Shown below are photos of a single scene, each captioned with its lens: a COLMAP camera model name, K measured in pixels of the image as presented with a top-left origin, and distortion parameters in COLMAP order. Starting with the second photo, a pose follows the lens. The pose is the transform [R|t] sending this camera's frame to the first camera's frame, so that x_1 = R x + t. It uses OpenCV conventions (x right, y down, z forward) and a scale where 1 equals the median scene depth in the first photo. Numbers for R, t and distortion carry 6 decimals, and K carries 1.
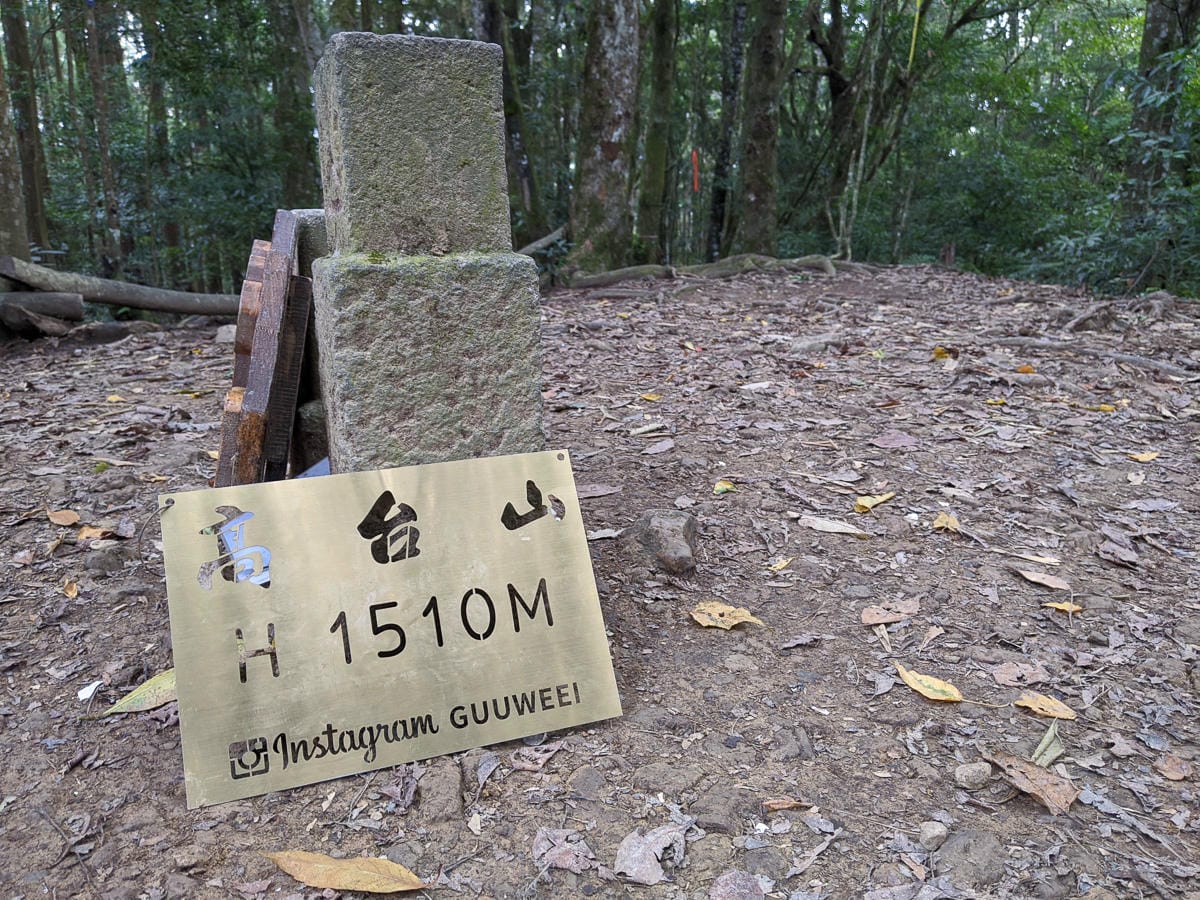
lens RADIAL K [[938.2, 0, 593.9], [0, 938.2, 450.3], [0, 0, 1]] dist [0.080565, -0.133032]
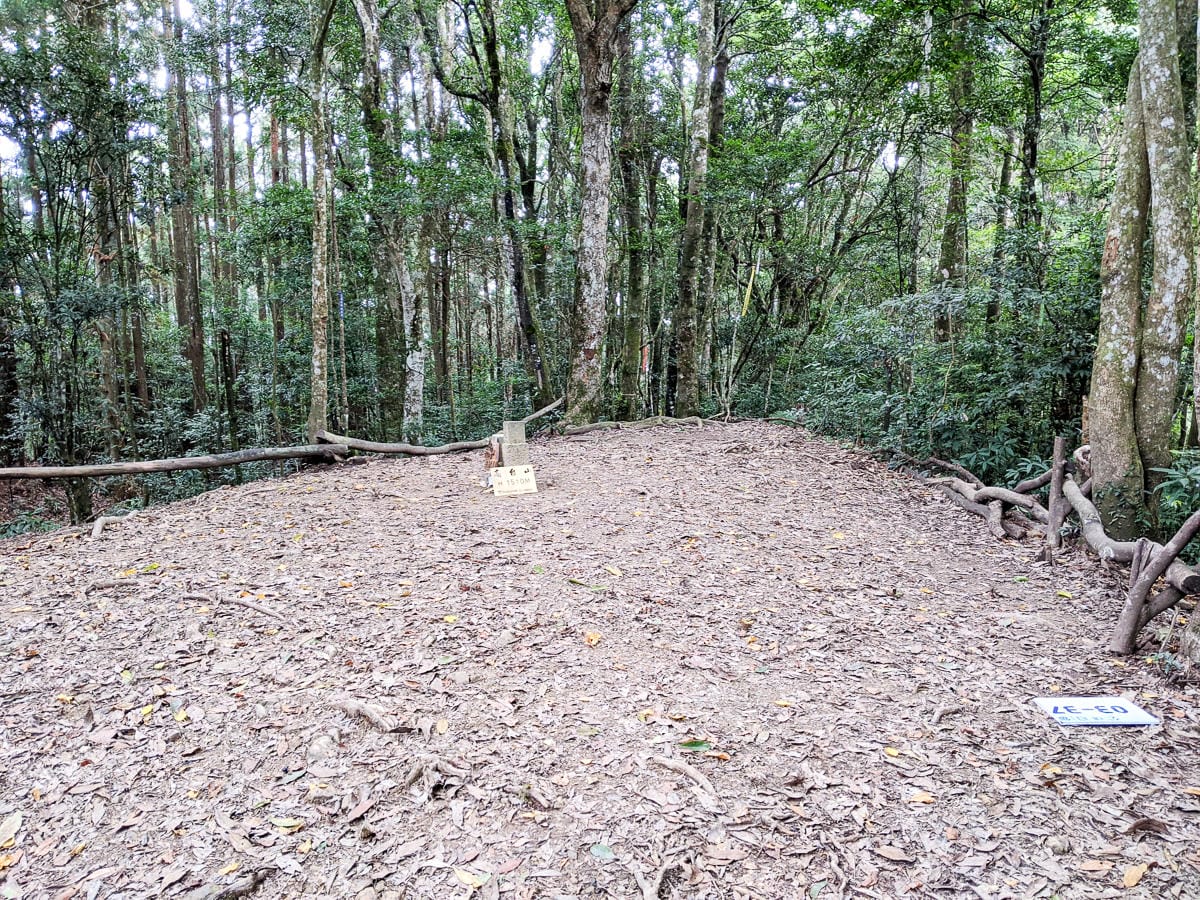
lens RADIAL K [[938.2, 0, 593.9], [0, 938.2, 450.3], [0, 0, 1]] dist [0.080565, -0.133032]
pose [[0.999612, -0.015089, -0.023418, 0.067803], [0.011568, 0.989537, -0.143813, 0.102021], [0.025343, 0.143487, 0.989328, -0.686626]]
